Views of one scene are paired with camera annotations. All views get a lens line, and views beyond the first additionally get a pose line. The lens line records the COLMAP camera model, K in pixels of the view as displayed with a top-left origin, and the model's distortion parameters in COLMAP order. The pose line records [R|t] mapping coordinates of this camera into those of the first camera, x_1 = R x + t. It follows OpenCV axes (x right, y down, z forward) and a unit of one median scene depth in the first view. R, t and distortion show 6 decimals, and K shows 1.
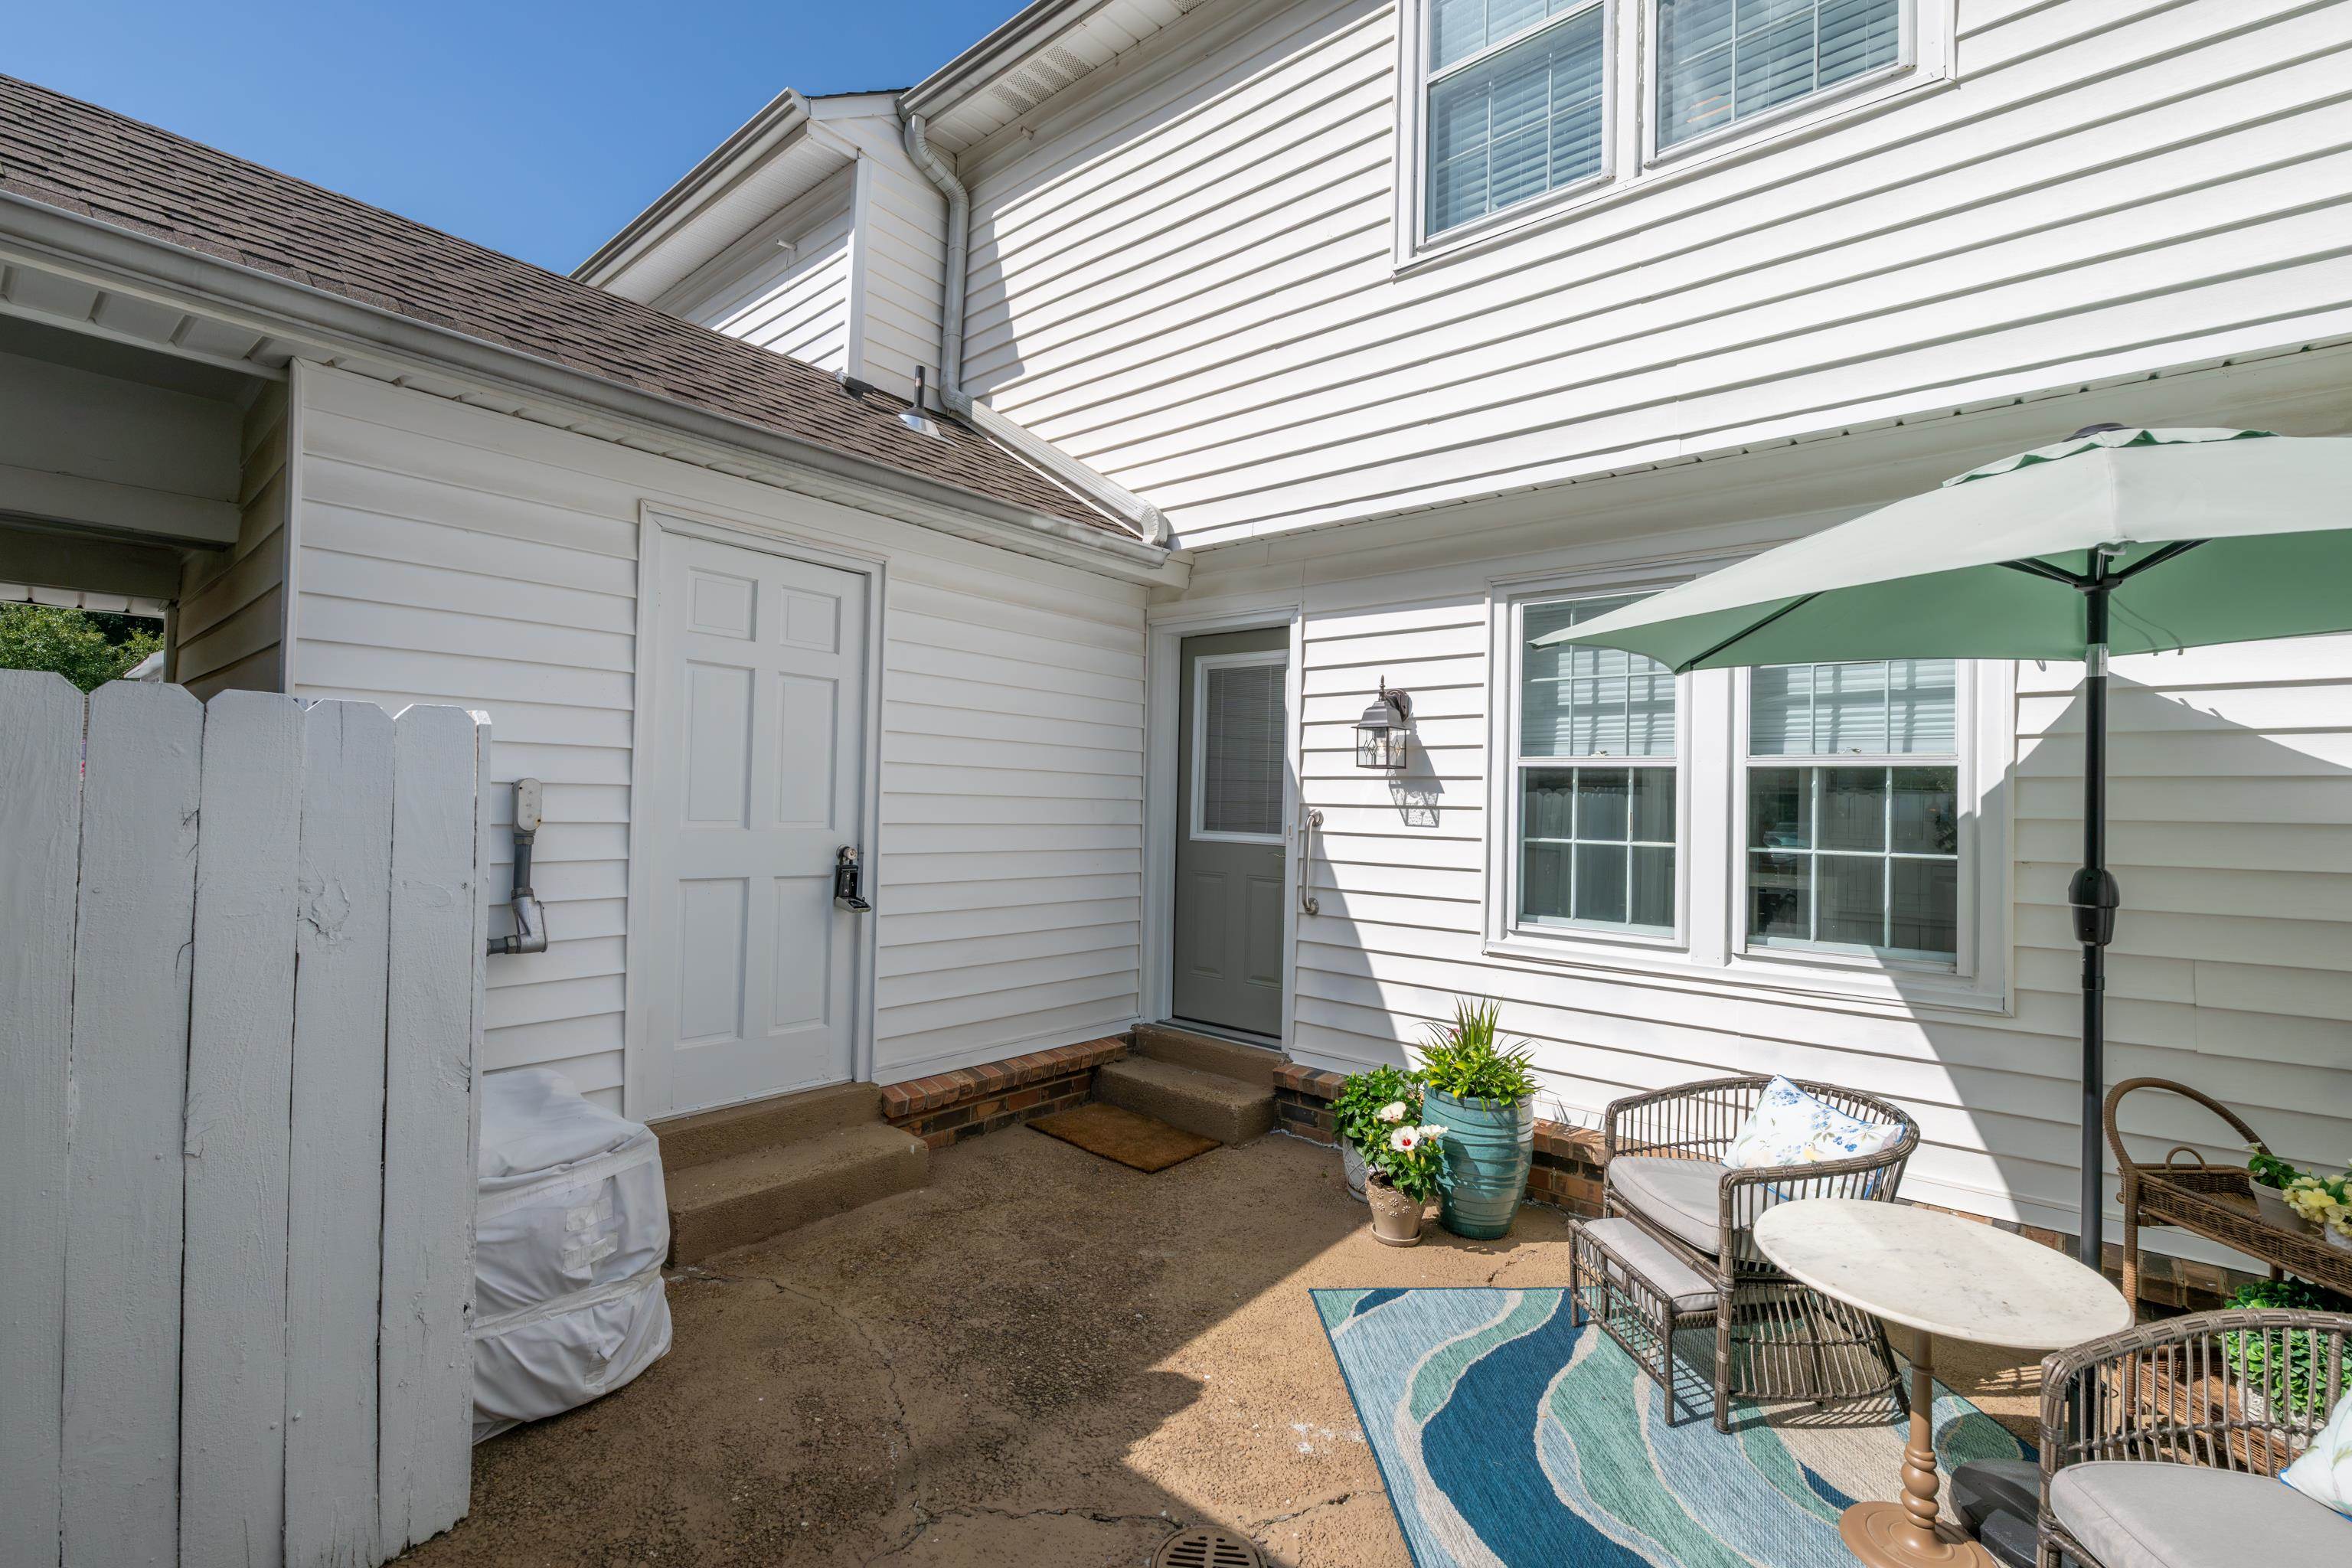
lens RADIAL K [[1066.0, 0, 1199.1], [0, 1066.0, 775.3], [0, 0, 1]] dist [-0.003374, 0.000379]
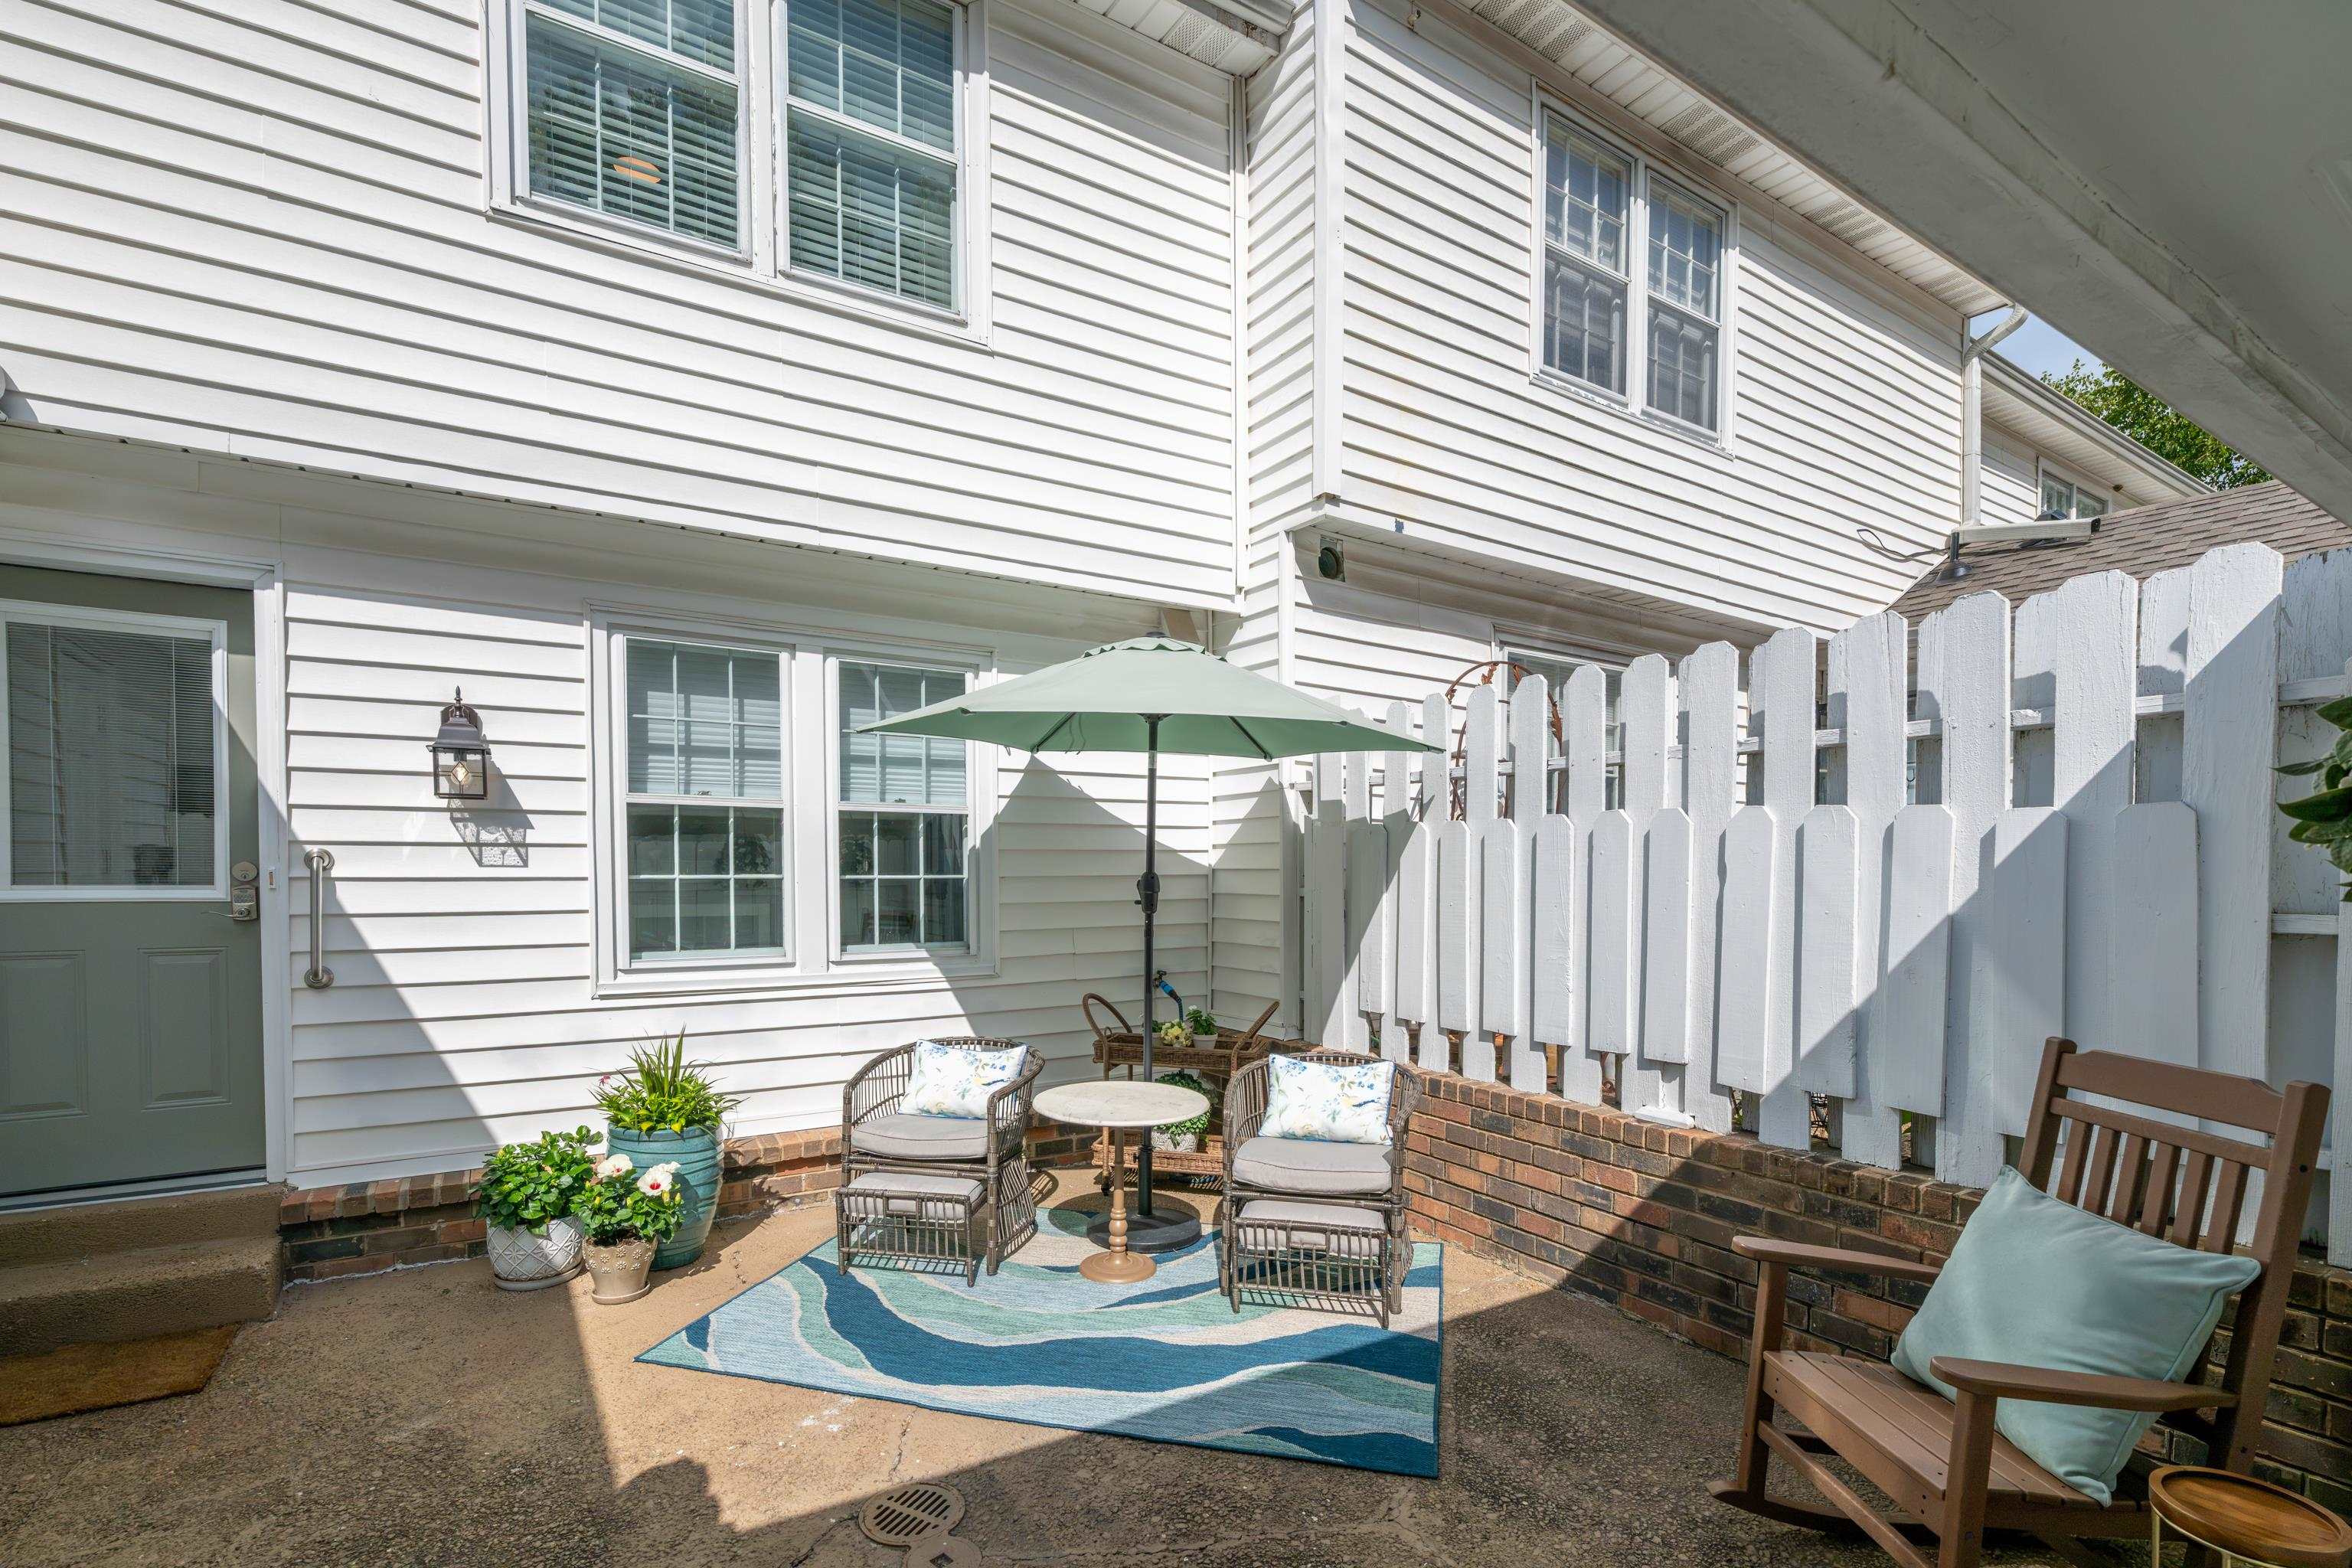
lens RADIAL K [[1066.0, 0, 1239.0], [0, 1066.0, 872.3], [0, 0, 1]] dist [-0.003374, 0.000379]
pose [[0.263649, -0.028571, 0.964195, -0.495713], [-0.022412, 0.999110, 0.035734, 0.008228], [-0.964358, -0.031030, 0.262774, 0.197029]]
